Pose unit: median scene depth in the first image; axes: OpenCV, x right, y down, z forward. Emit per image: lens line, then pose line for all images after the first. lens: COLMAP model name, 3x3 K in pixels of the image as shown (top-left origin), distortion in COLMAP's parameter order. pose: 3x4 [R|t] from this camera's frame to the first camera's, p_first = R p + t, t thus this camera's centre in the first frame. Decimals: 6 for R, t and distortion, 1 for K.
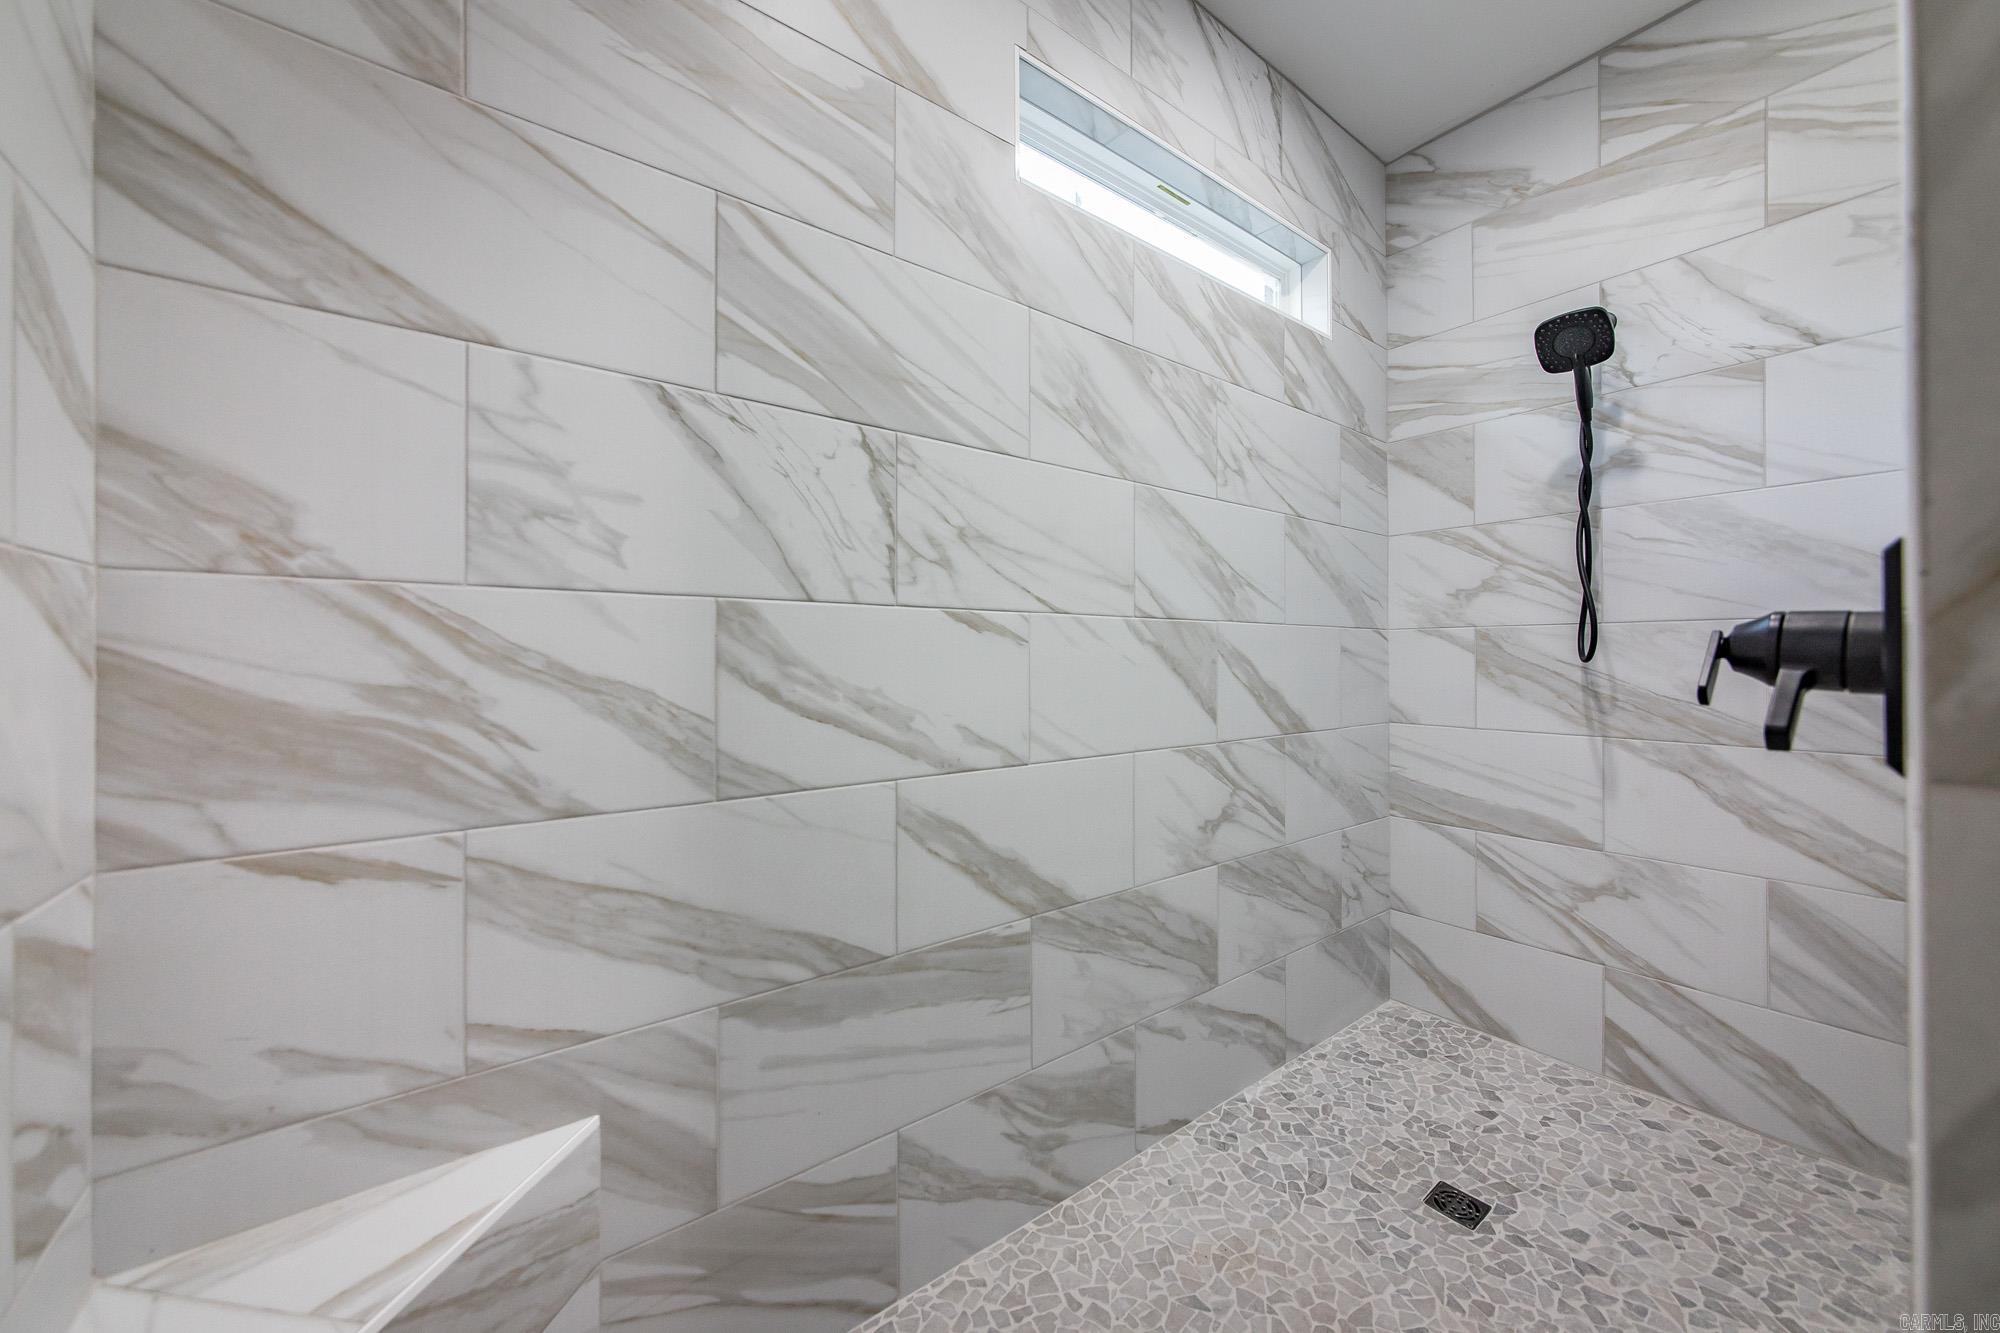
lens RADIAL K [[731.0, 0, 1000.0], [0, 731.0, 666.5], [0, 0, 1]] dist [-0.000285, 0.000002]
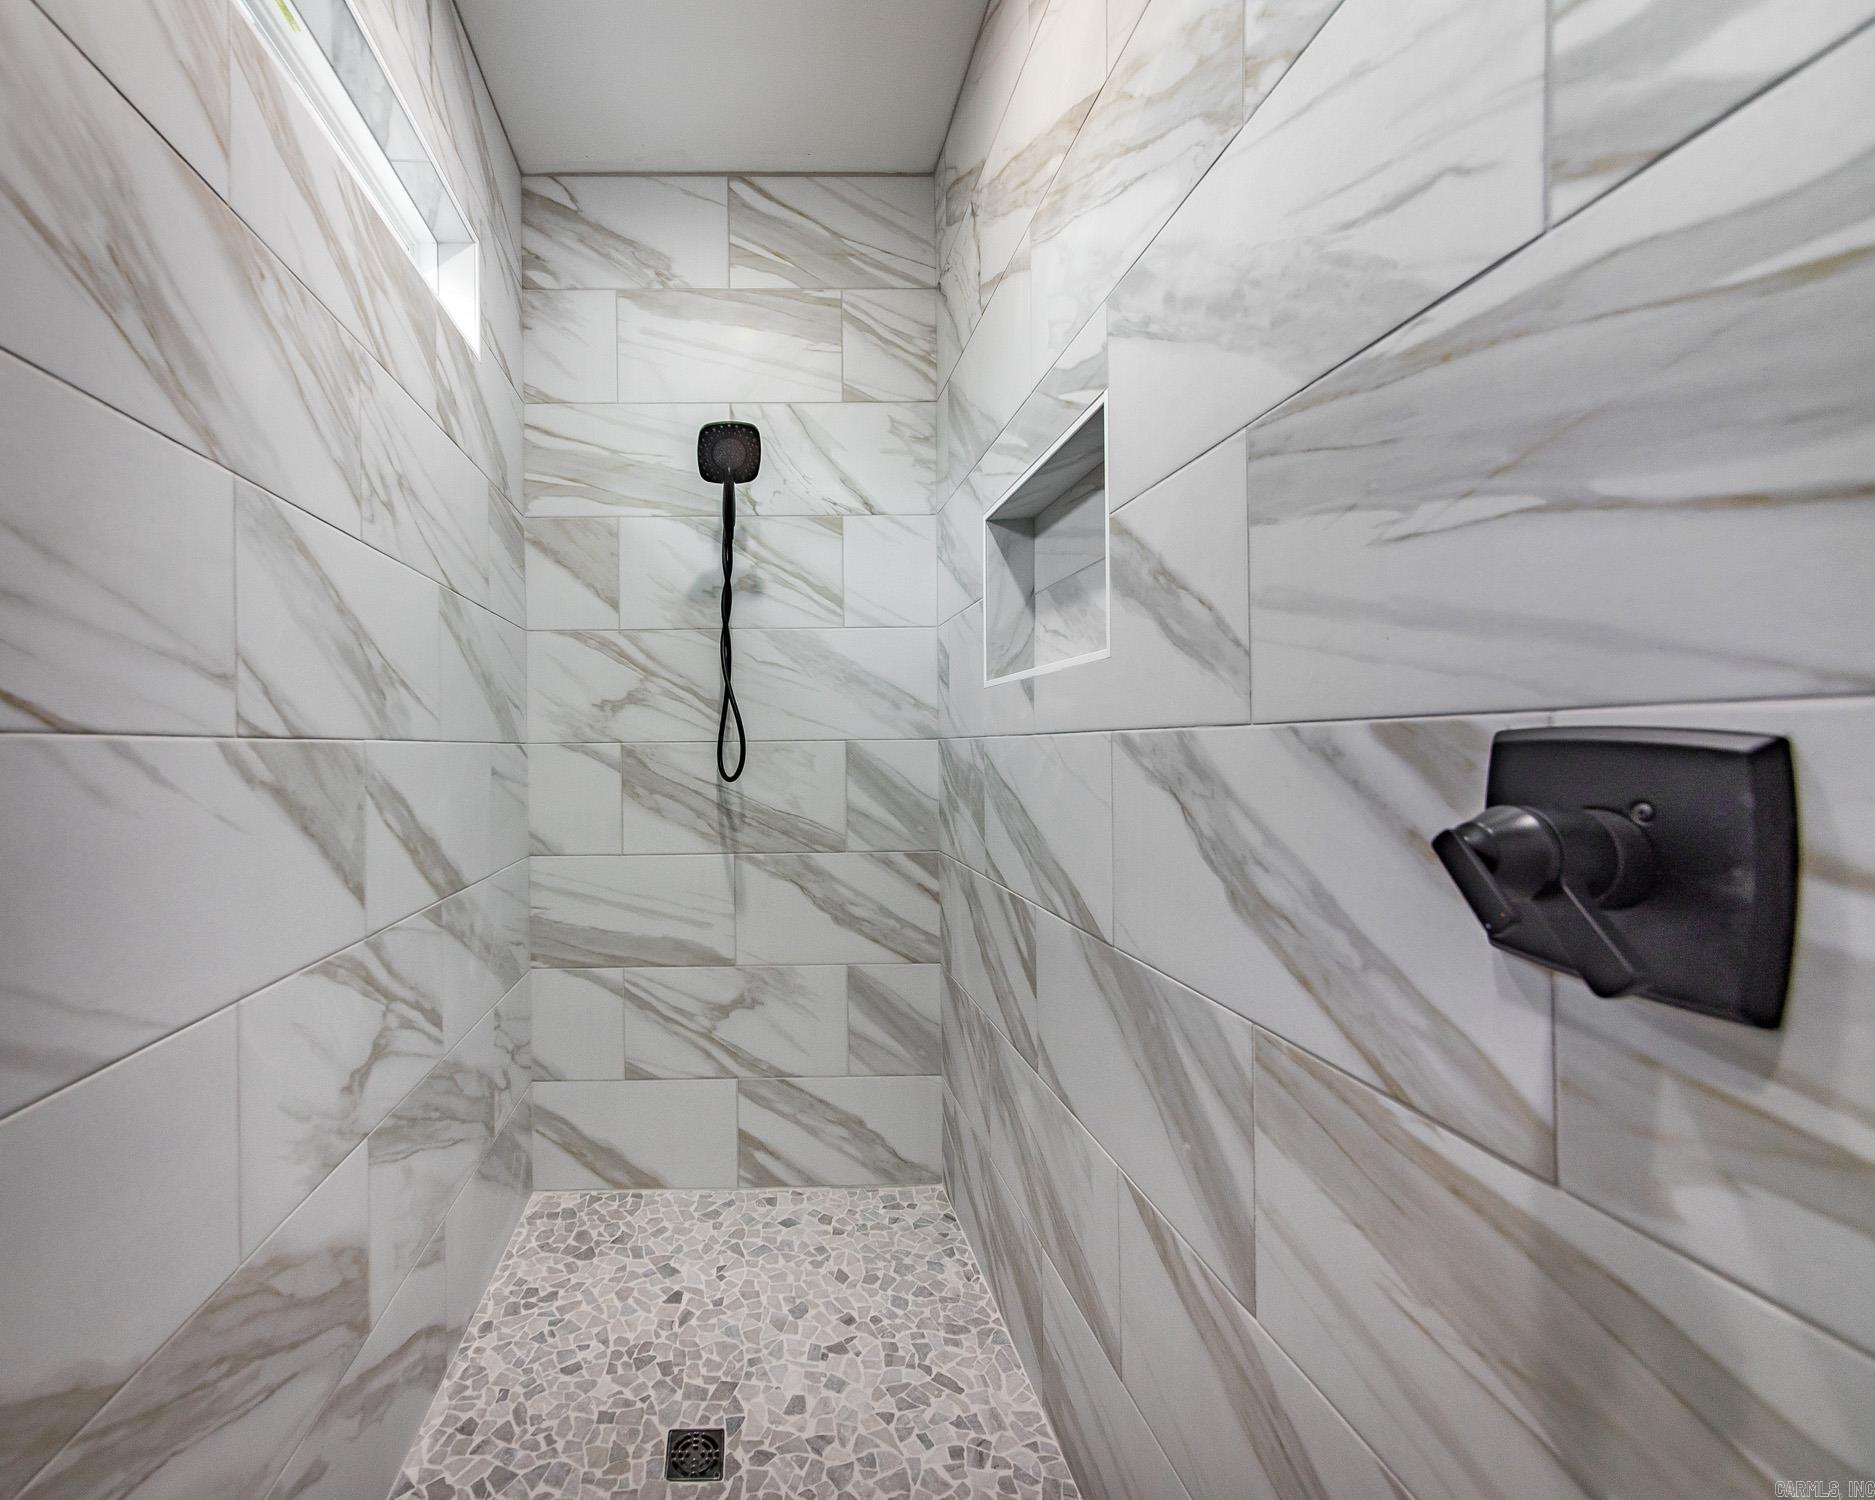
lens RADIAL K [[791.1, 0, 753.3], [0, 791.1, 750.6], [0, 0, 1]] dist [0.015386, -0.010103]
pose [[0.599061, -0.008026, 0.800663, -0.038413], [0.019617, 0.999797, -0.004655, -0.041213], [-0.800463, 0.018495, 0.599097, 0.321013]]
